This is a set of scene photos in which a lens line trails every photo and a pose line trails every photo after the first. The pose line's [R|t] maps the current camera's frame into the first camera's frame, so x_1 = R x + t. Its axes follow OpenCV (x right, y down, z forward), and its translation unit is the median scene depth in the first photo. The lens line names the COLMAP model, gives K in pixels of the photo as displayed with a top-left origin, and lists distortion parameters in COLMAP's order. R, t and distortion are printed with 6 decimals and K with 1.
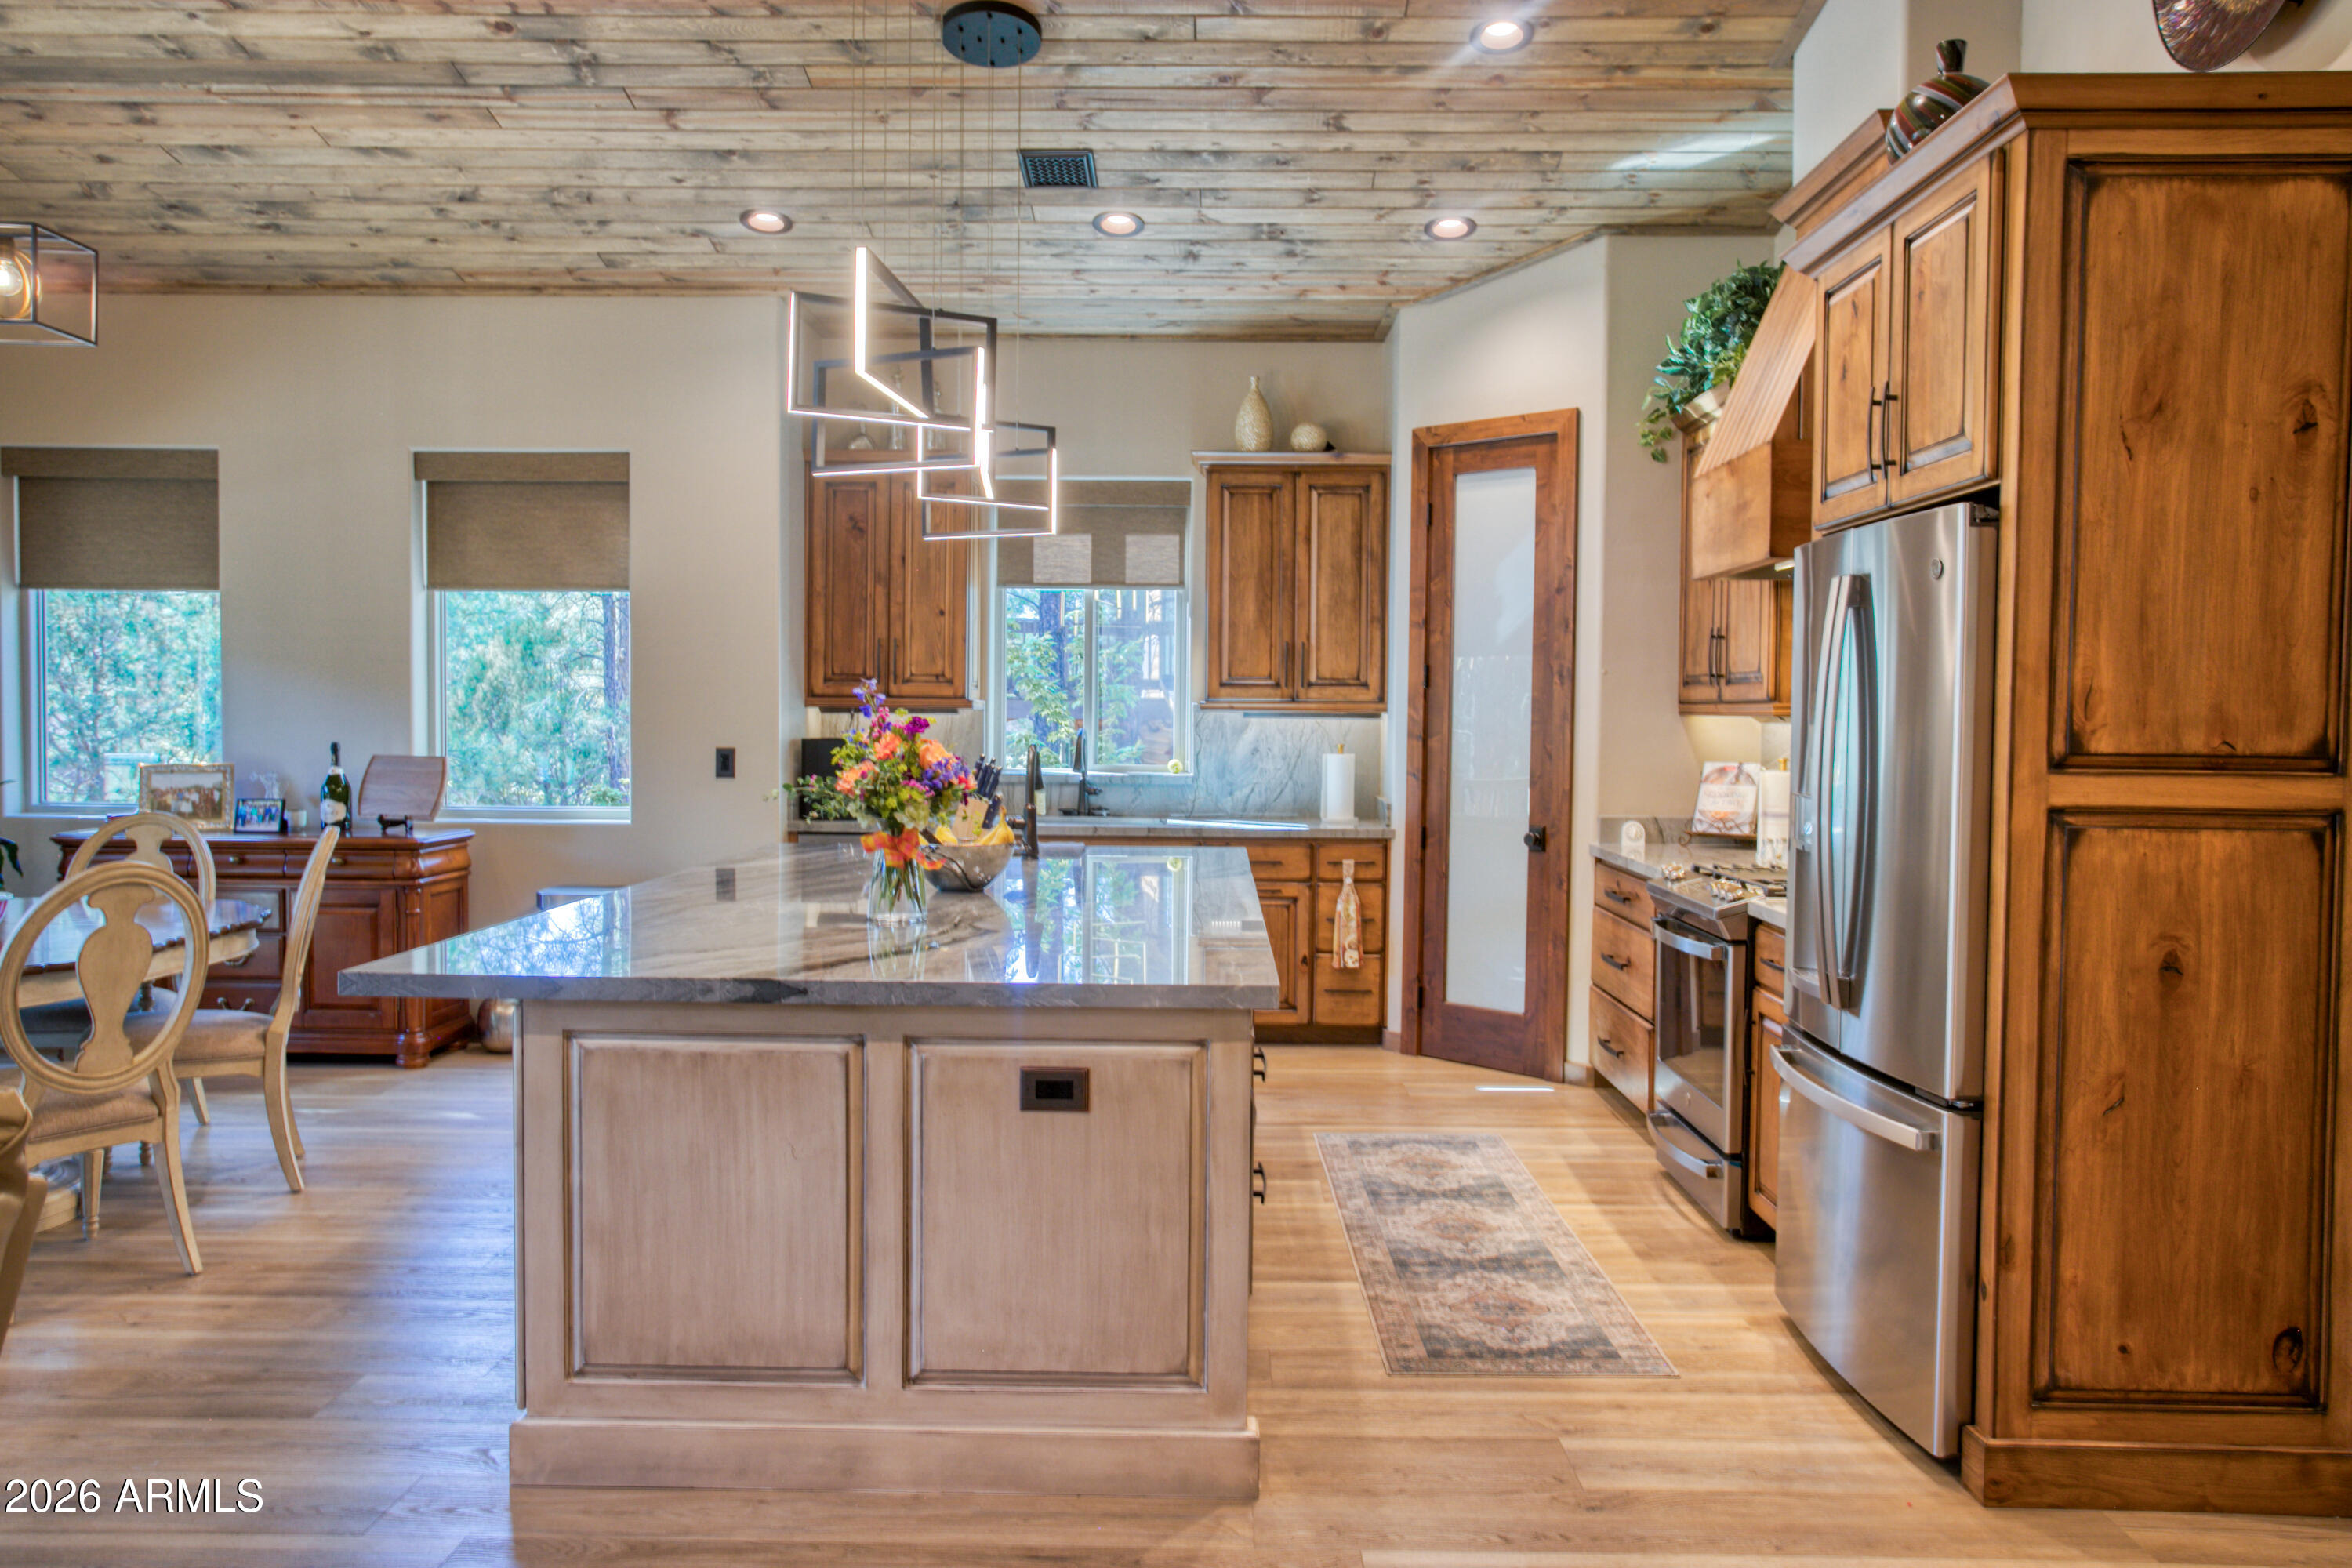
lens RADIAL K [[1758.8, 0, 1211.2], [0, 1758.8, 767.4], [0, 0, 1]] dist [-0.020280, 0.040454]
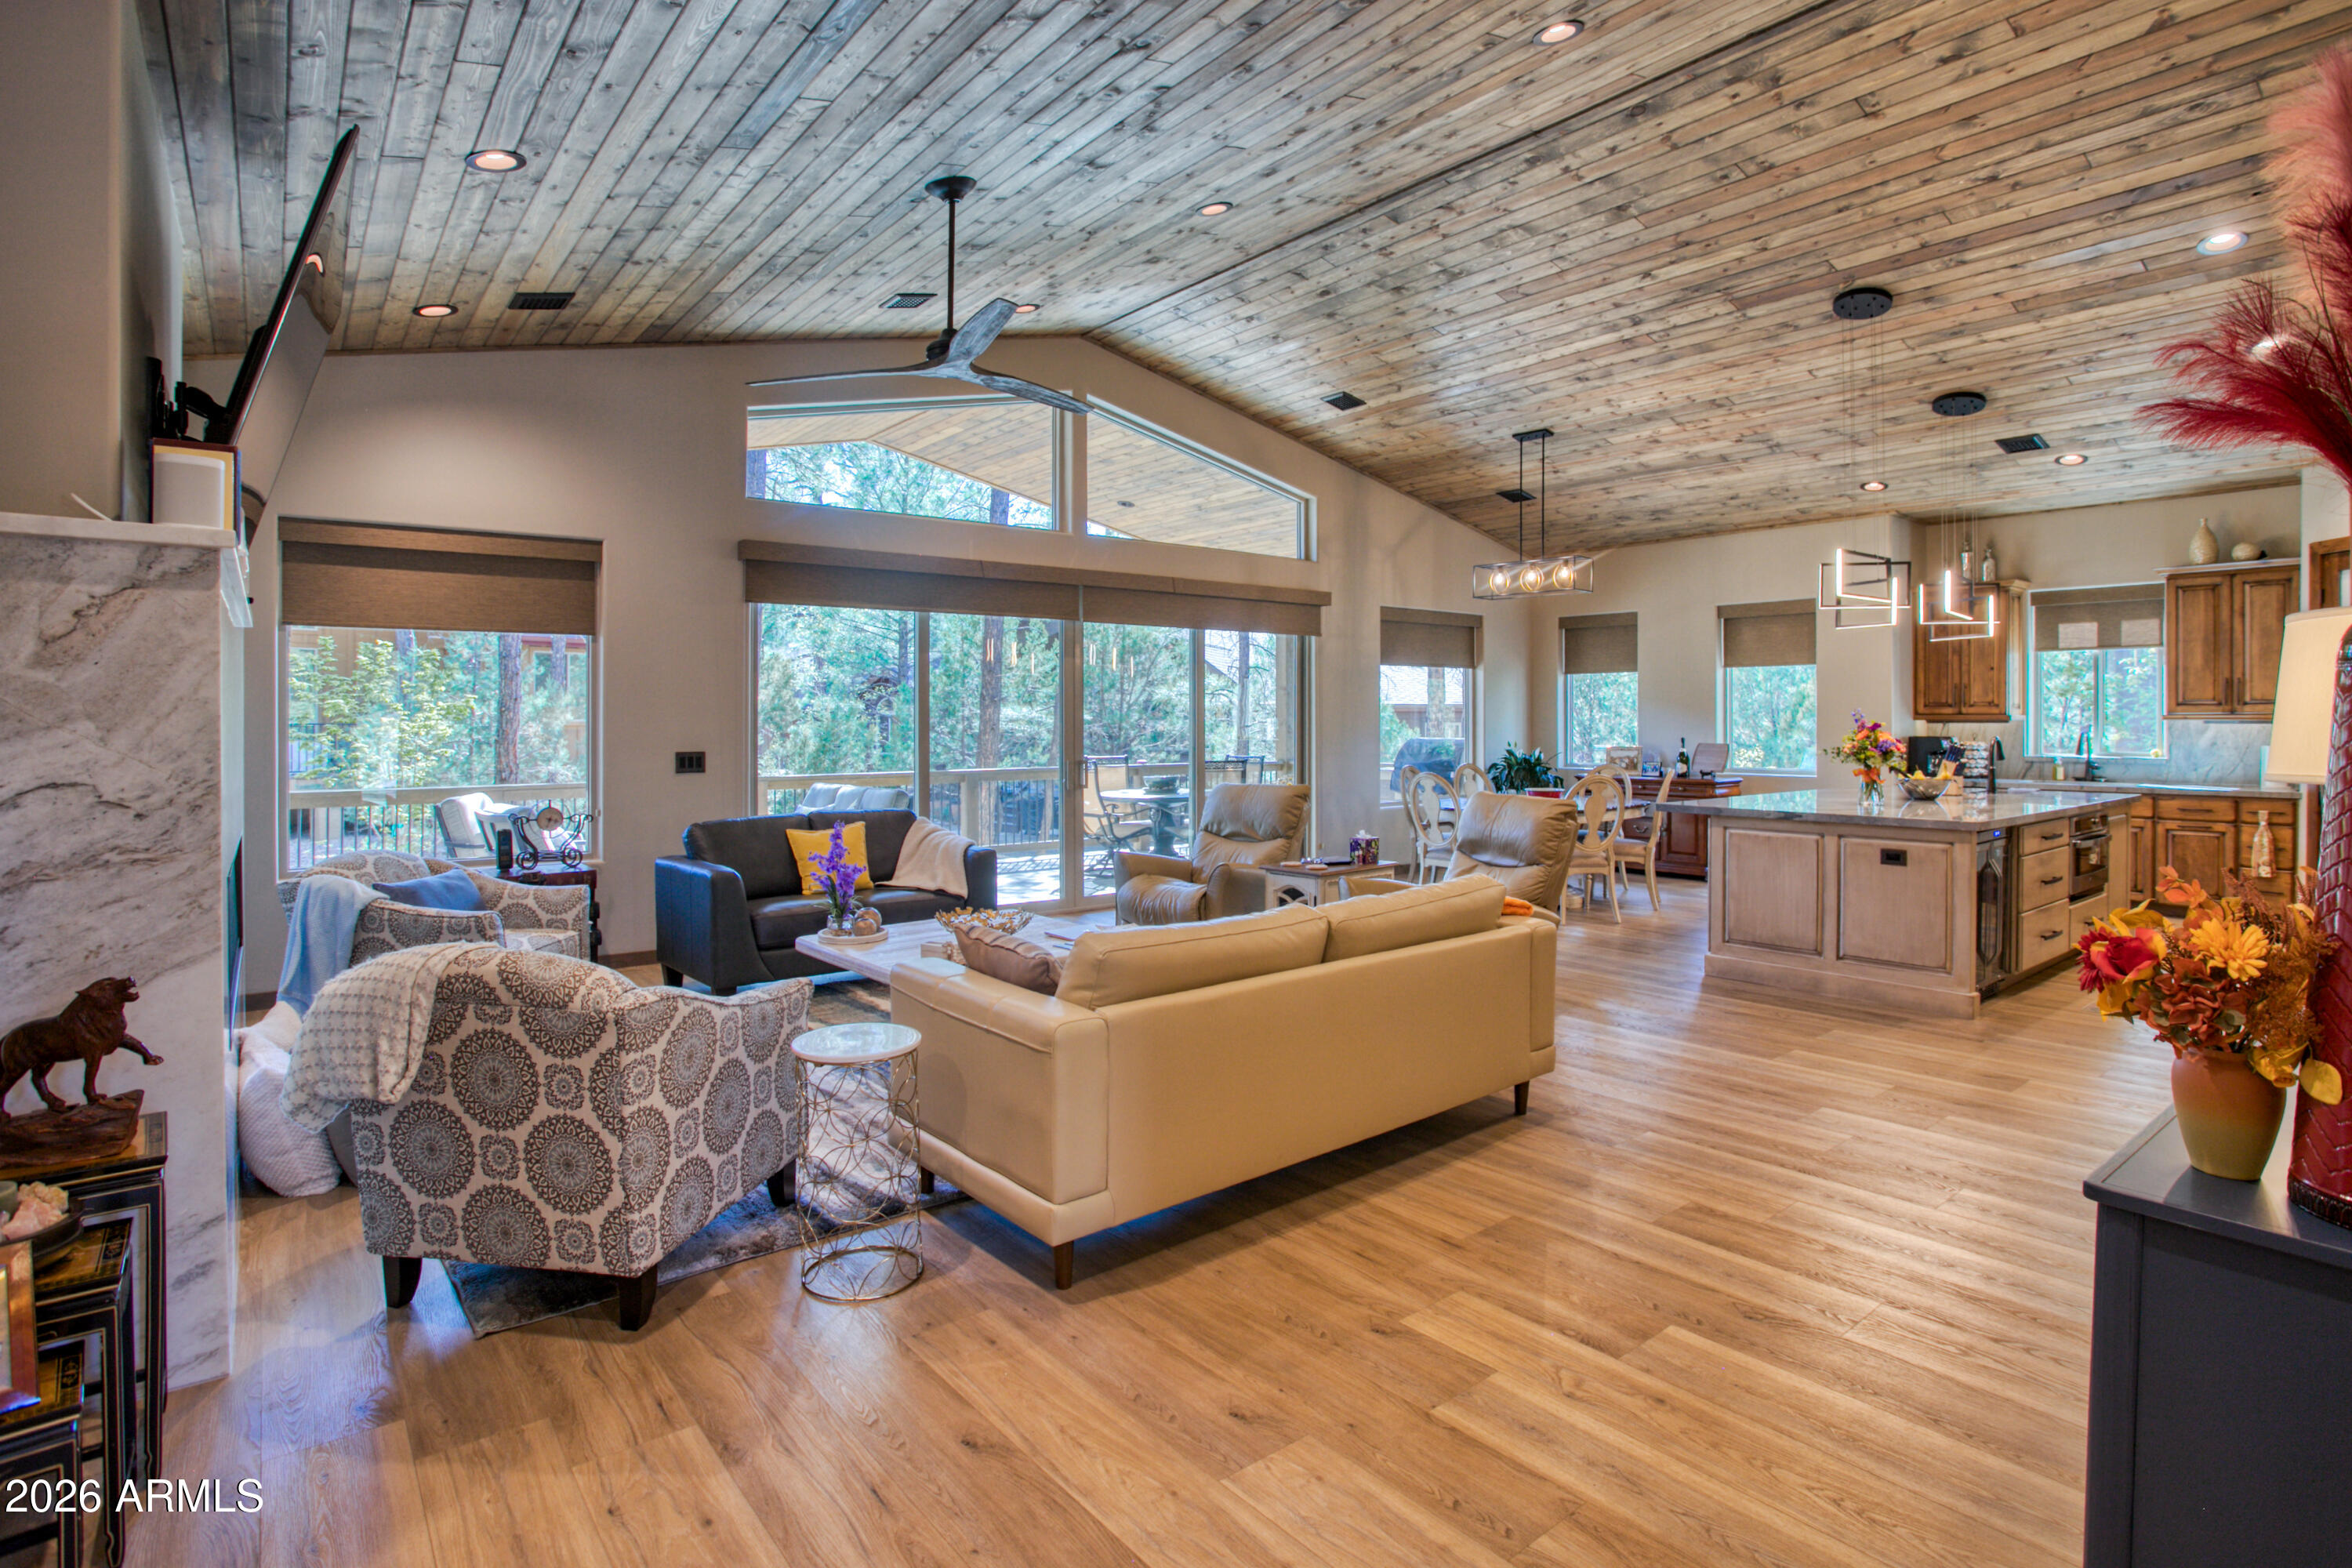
lens RADIAL K [[1188.1, 0, 1198.7], [0, 1188.1, 717.3], [0, 0, 1]] dist [-0.043198, 0.007449]
pose [[0.631271, -0.010602, -0.775490, 0.283993], [-0.020741, 0.999318, -0.030546, 0.019173], [0.775285, 0.035367, 0.630620, -0.439921]]
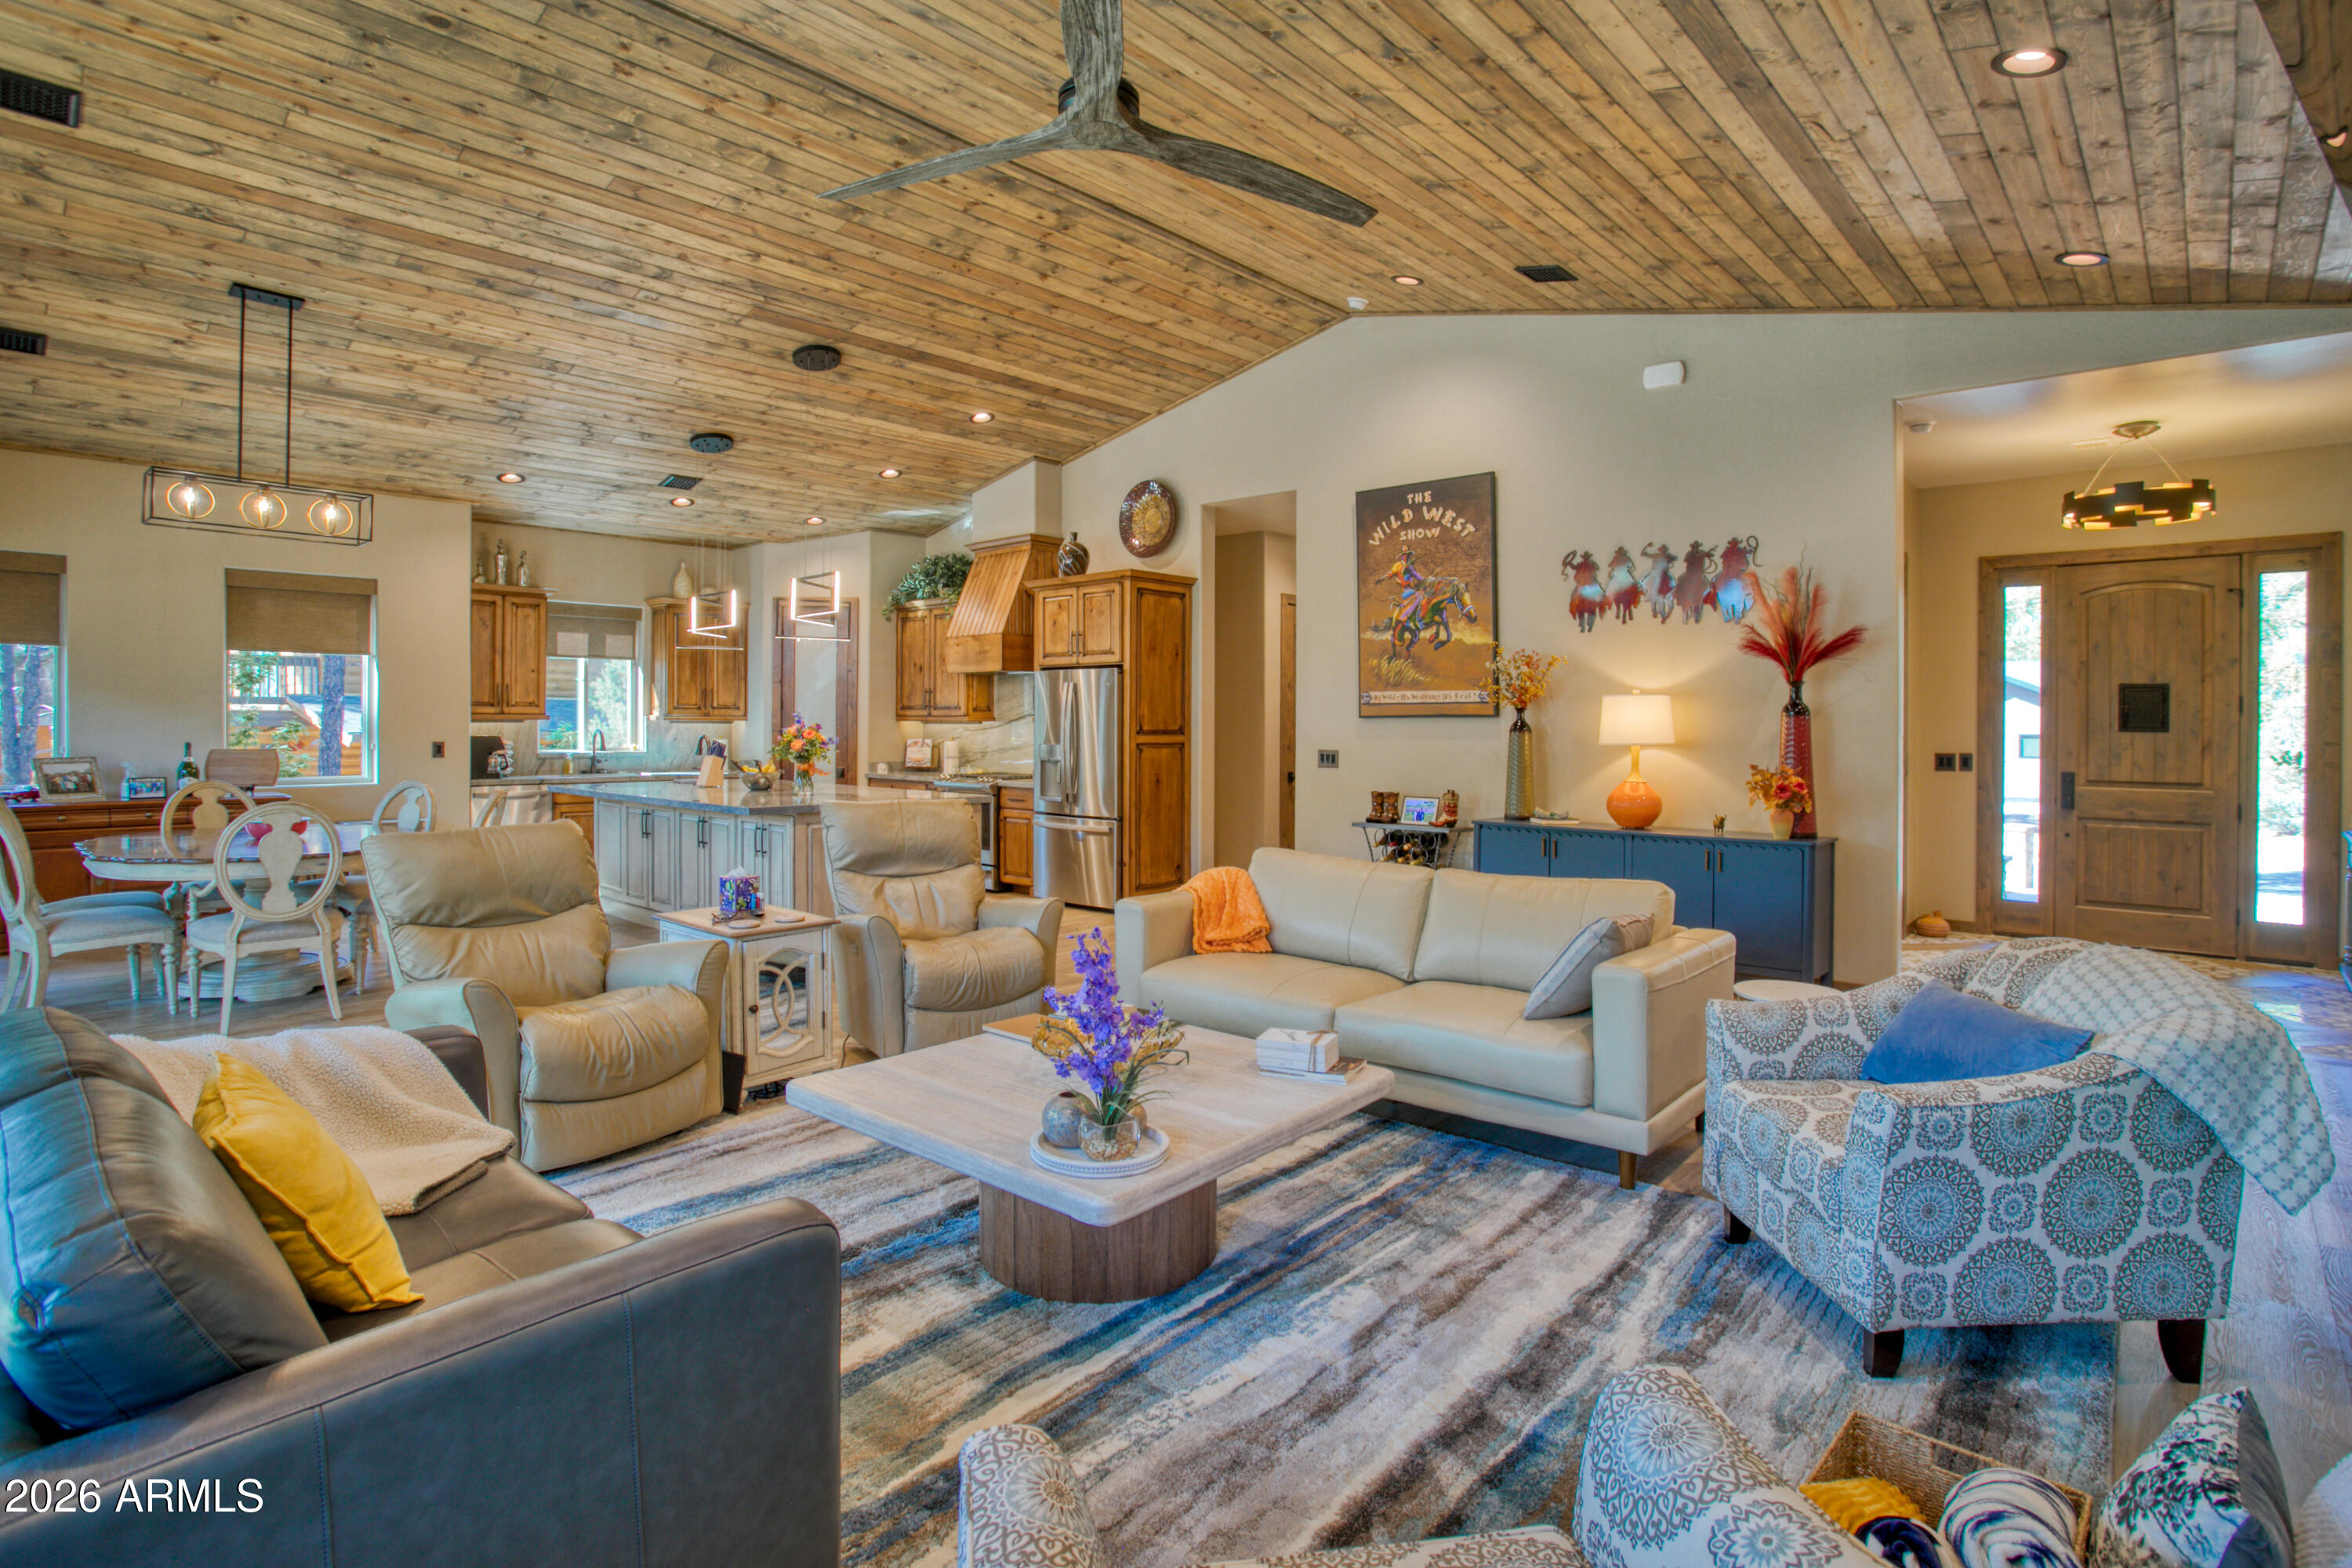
lens RADIAL K [[1188.1, 0, 1179.2], [0, 1188.1, 724.5], [0, 0, 1]] dist [-0.043198, 0.007449]
pose [[0.669288, -0.007793, 0.742962, -0.668363], [0.026880, 0.999544, -0.013730, 0.008832], [-0.742517, 0.029160, 0.669193, -0.412512]]
